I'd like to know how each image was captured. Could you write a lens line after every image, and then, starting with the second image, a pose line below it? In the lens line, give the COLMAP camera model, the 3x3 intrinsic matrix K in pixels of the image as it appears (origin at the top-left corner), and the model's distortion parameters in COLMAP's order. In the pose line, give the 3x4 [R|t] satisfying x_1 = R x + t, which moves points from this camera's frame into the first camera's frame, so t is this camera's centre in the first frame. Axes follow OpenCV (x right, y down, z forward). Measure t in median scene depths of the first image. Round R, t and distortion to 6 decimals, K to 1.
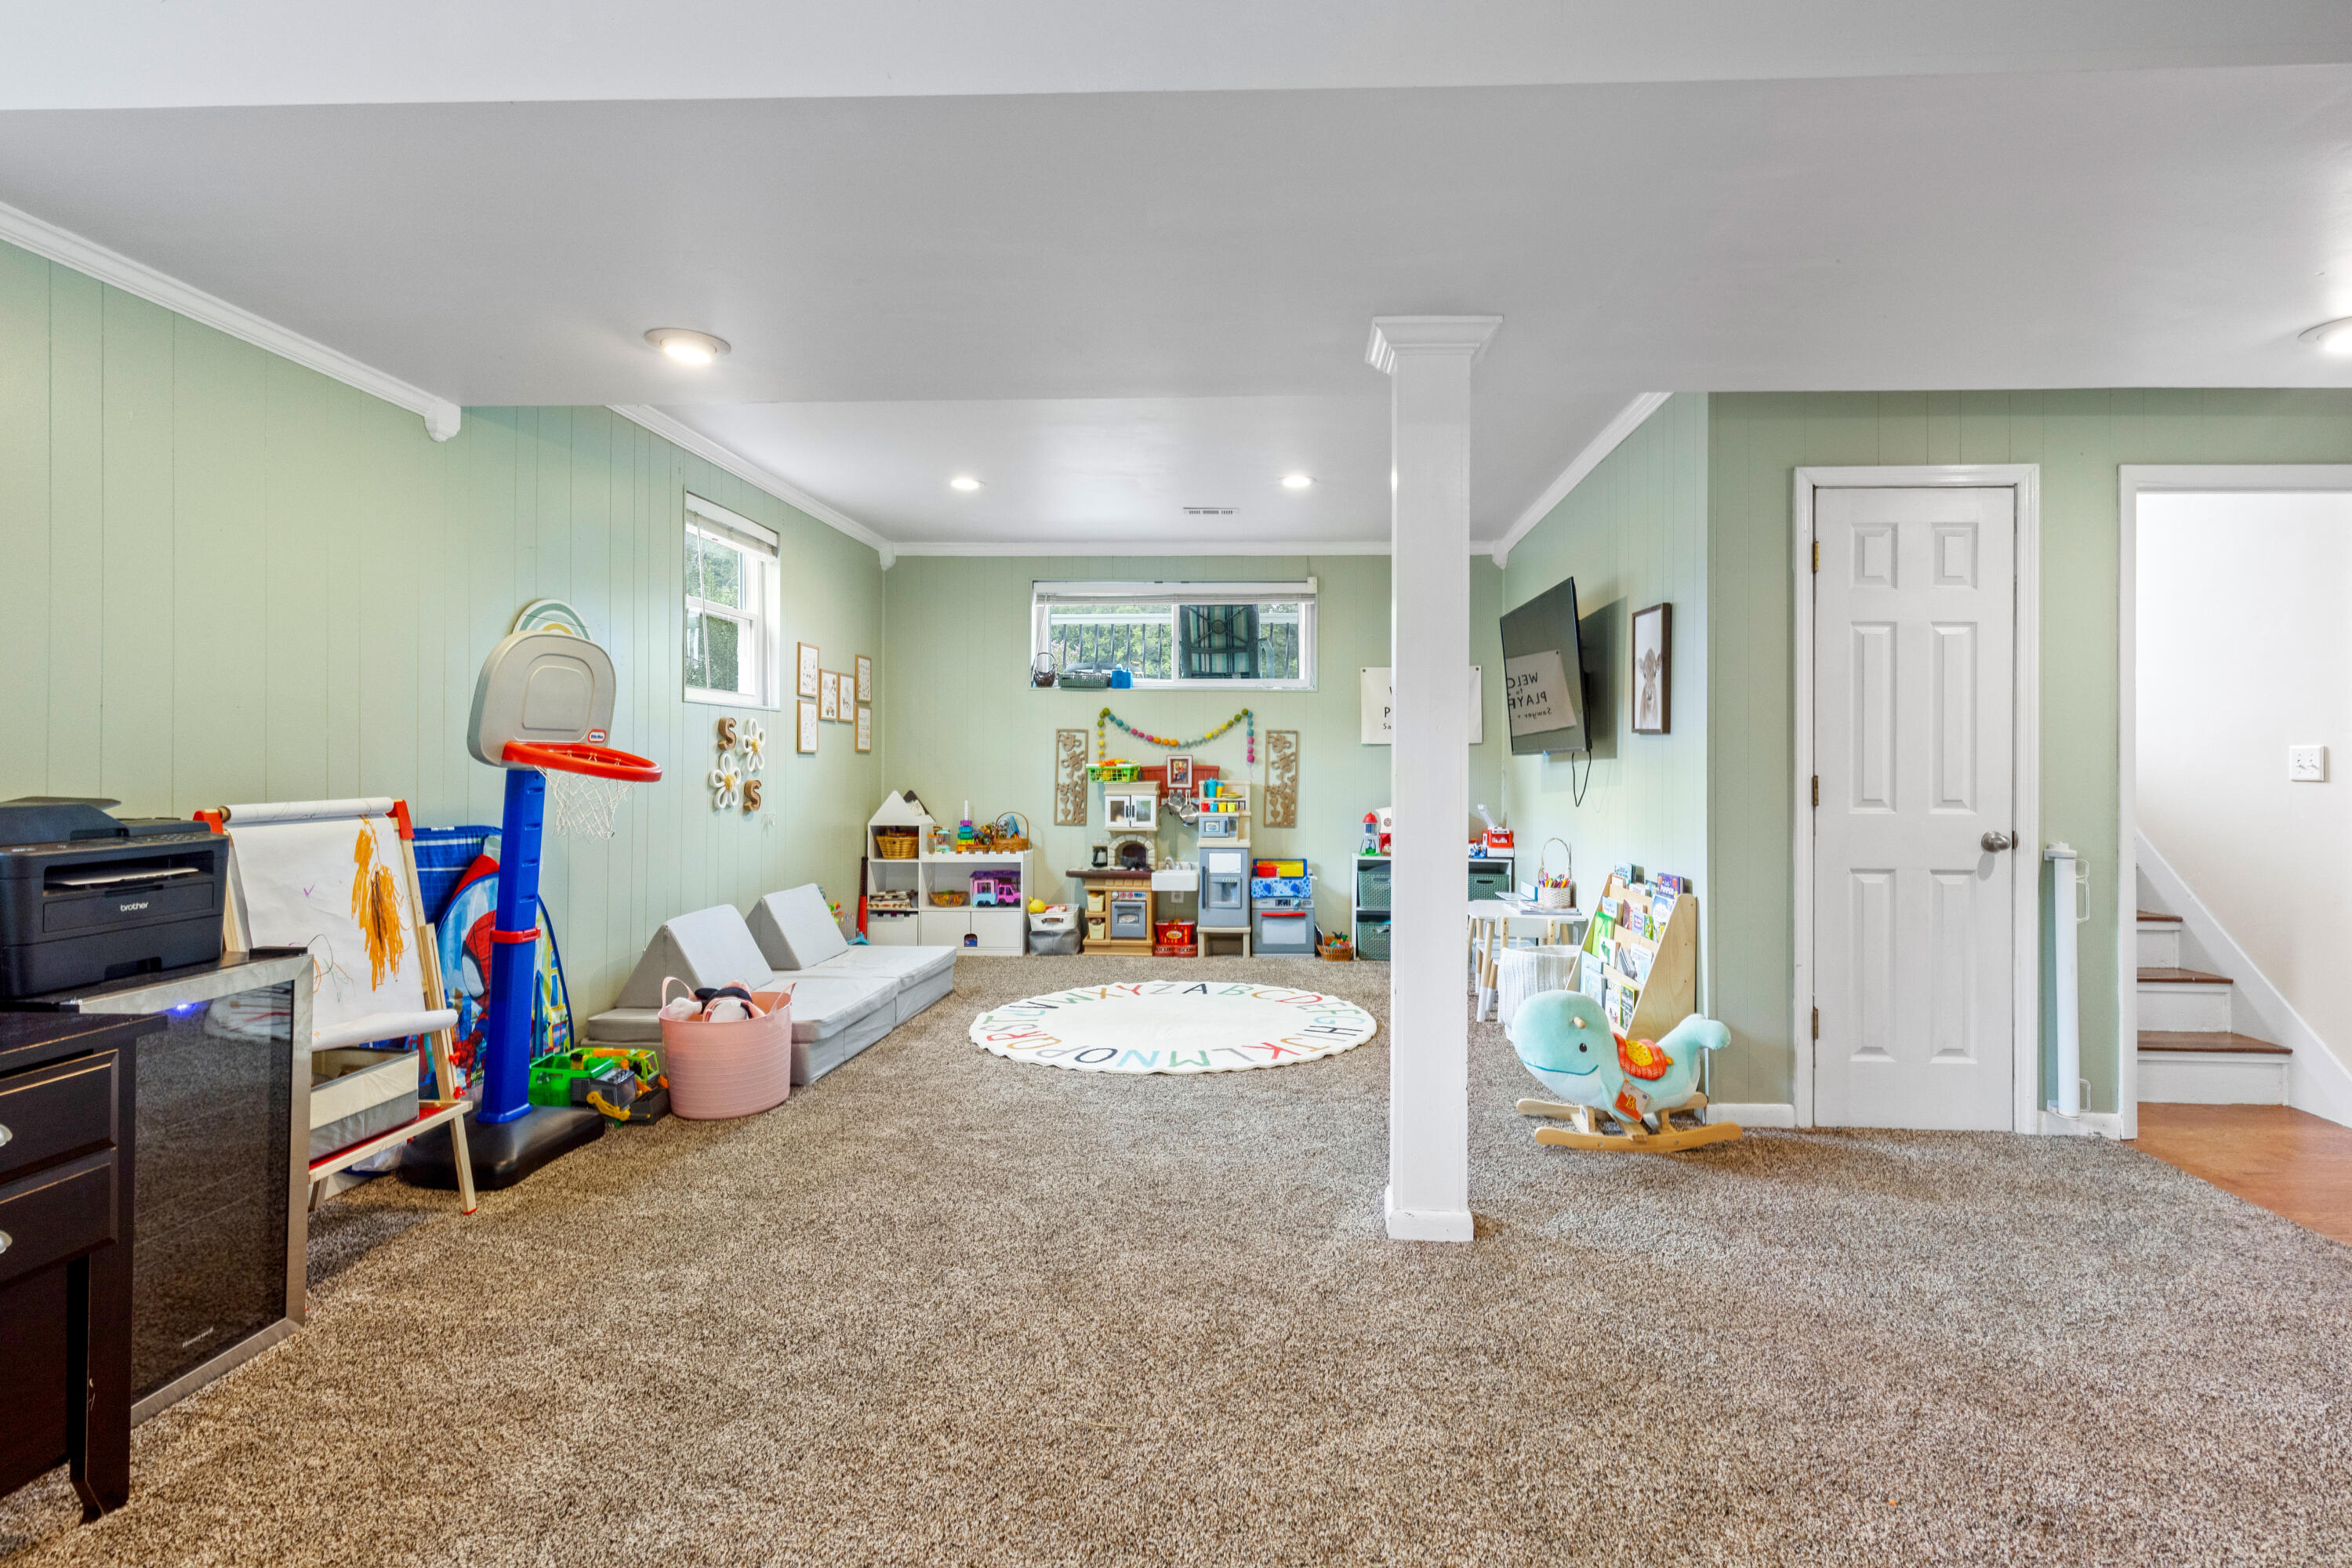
lens RADIAL K [[1108.0, 0, 1181.6], [0, 1108.0, 755.7], [0, 0, 1]] dist [0.018027, -0.008437]
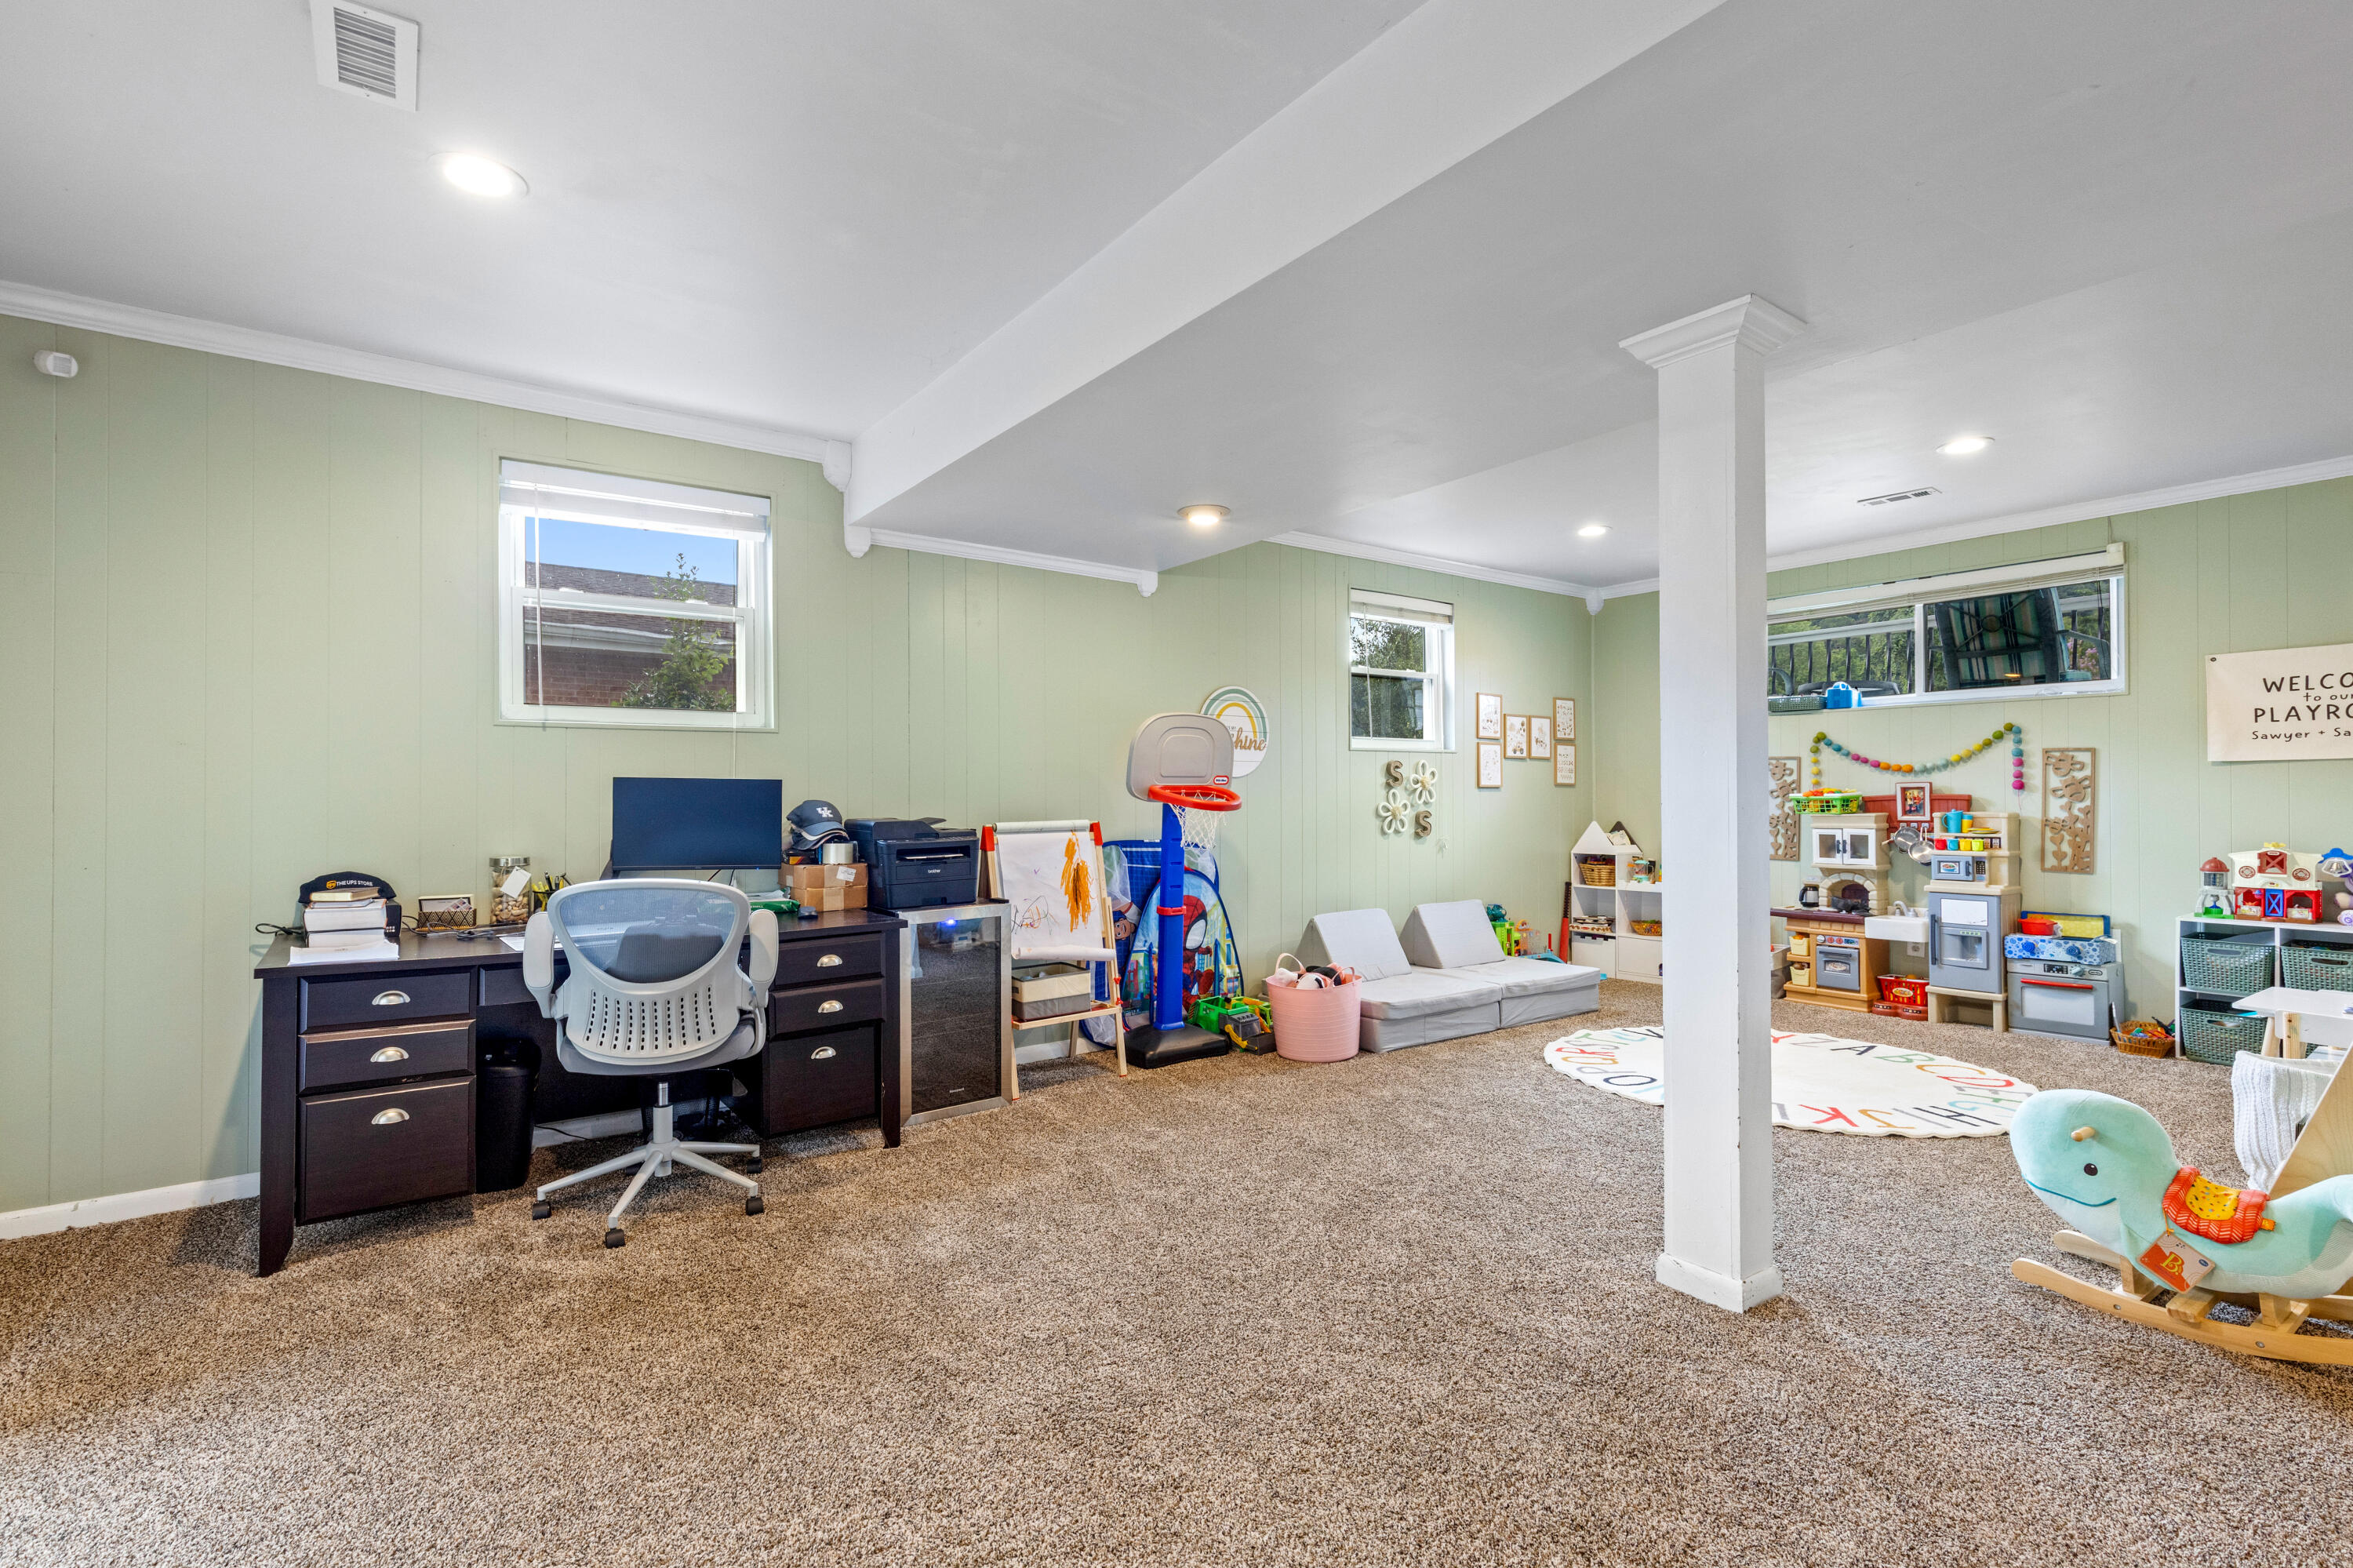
lens RADIAL K [[1078.0, 0, 1176.5], [0, 1078.0, 784.0], [0, 0, 1]] dist [0.012476, -0.000304]
pose [[0.626449, -0.019495, -0.779218, 0.302715], [0.015218, 0.999803, -0.012779, 0.002811], [0.779314, -0.003853, 0.626622, 0.037613]]
